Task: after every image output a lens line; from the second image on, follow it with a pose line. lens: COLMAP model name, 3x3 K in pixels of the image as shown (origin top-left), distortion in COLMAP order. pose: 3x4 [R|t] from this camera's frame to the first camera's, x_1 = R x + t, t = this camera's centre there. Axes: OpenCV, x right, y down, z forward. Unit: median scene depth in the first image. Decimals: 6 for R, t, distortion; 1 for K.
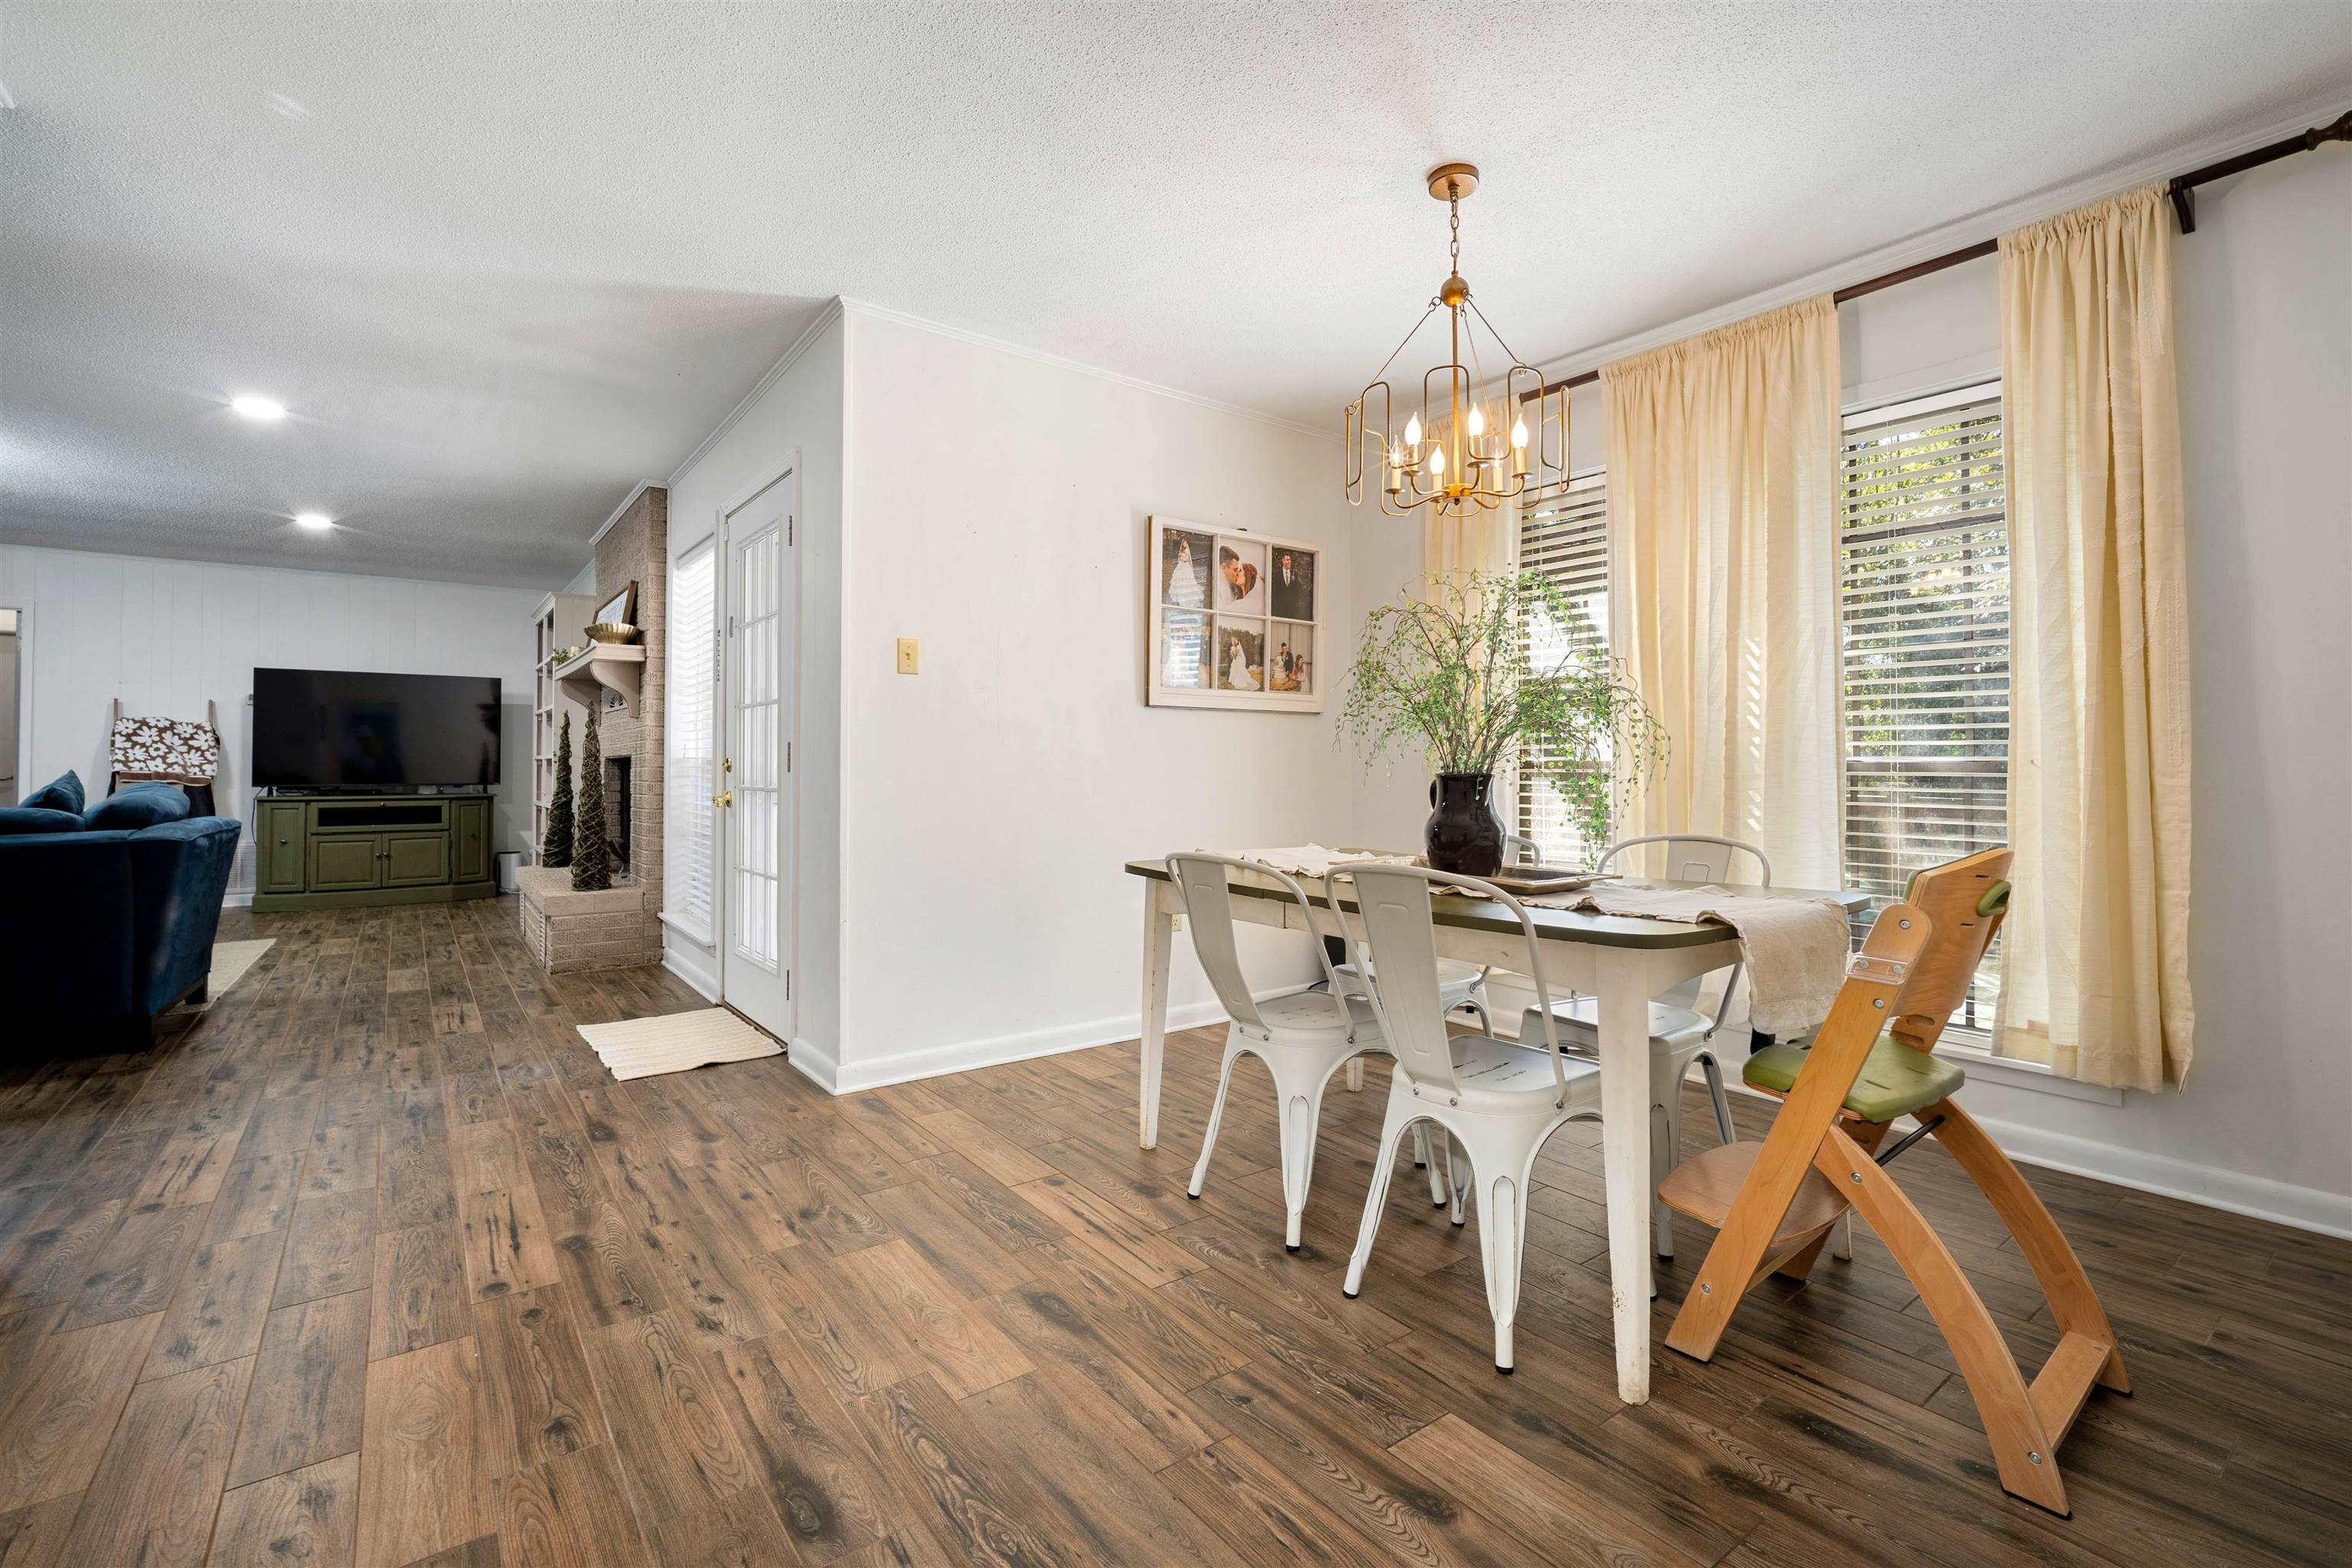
lens RADIAL K [[1028.8, 0, 1196.7], [0, 1028.8, 752.4], [0, 0, 1]] dist [-0.008045, 0.002574]
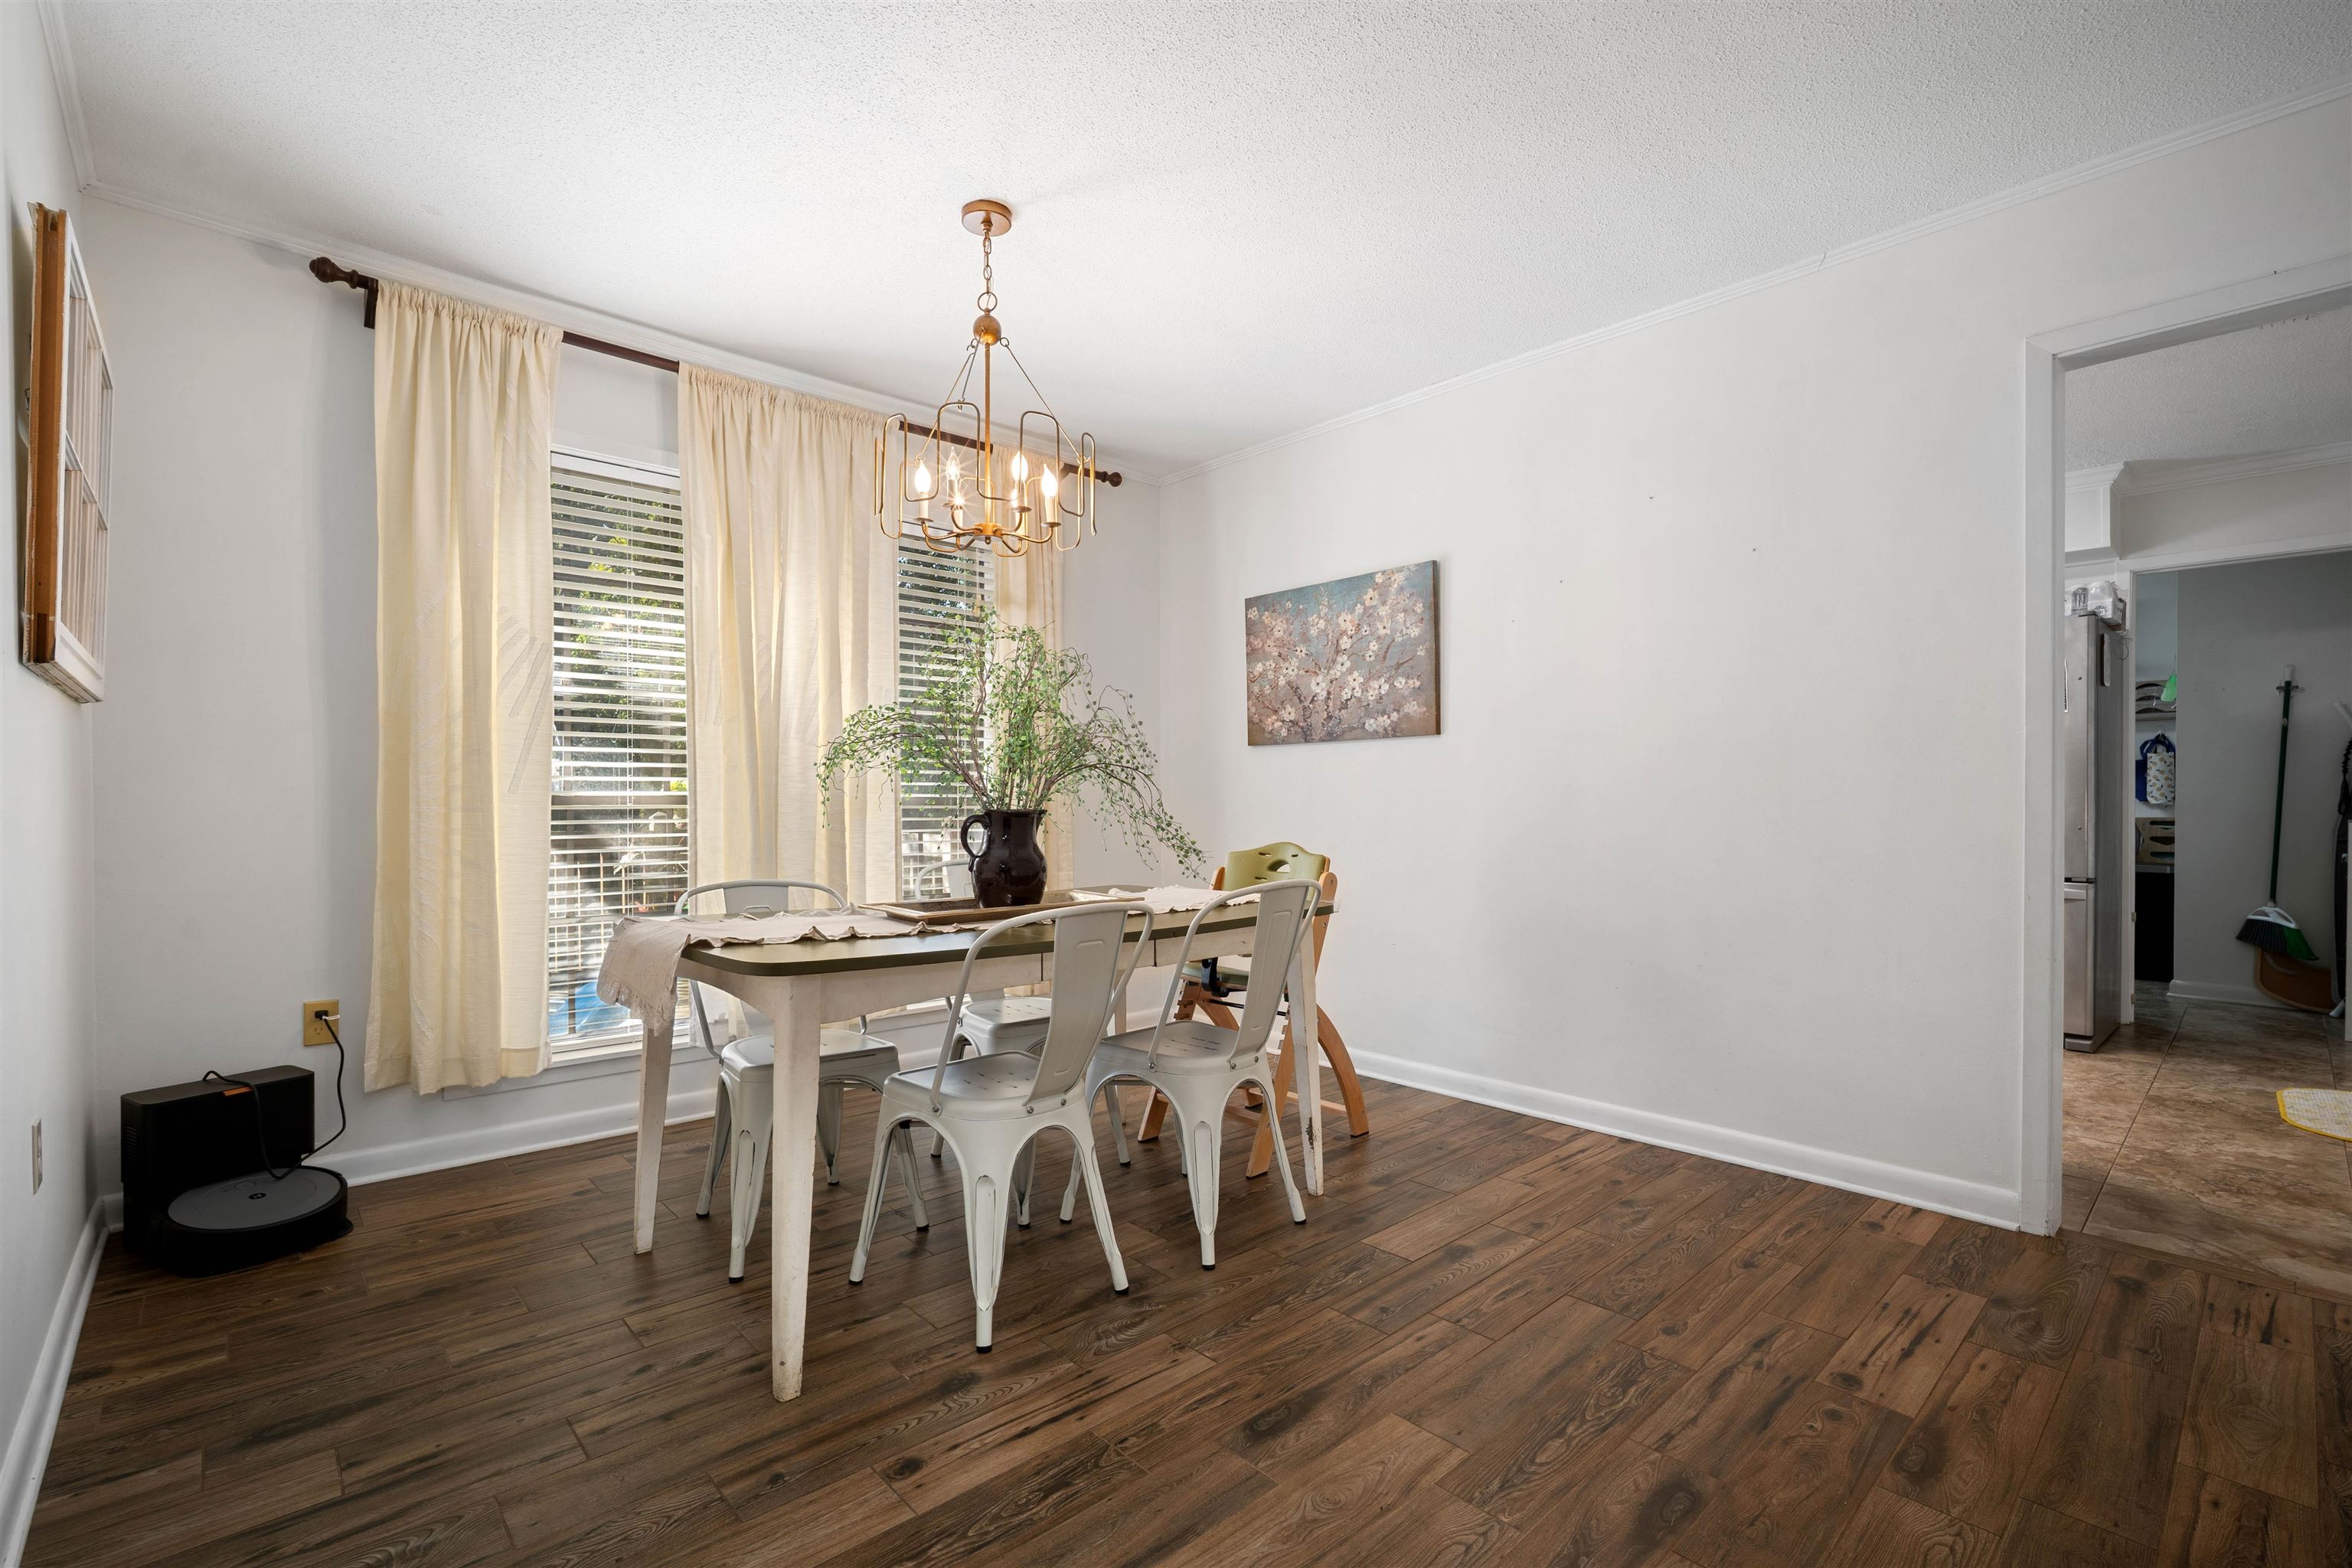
lens RADIAL K [[1028.8, 0, 1171.6], [0, 1028.8, 792.5], [0, 0, 1]] dist [-0.008045, 0.002574]
pose [[-0.069416, -0.001331, 0.997587, -0.945701], [-0.014780, 0.999891, 0.000305, -0.001891], [-0.997478, -0.014723, -0.069428, 1.074363]]
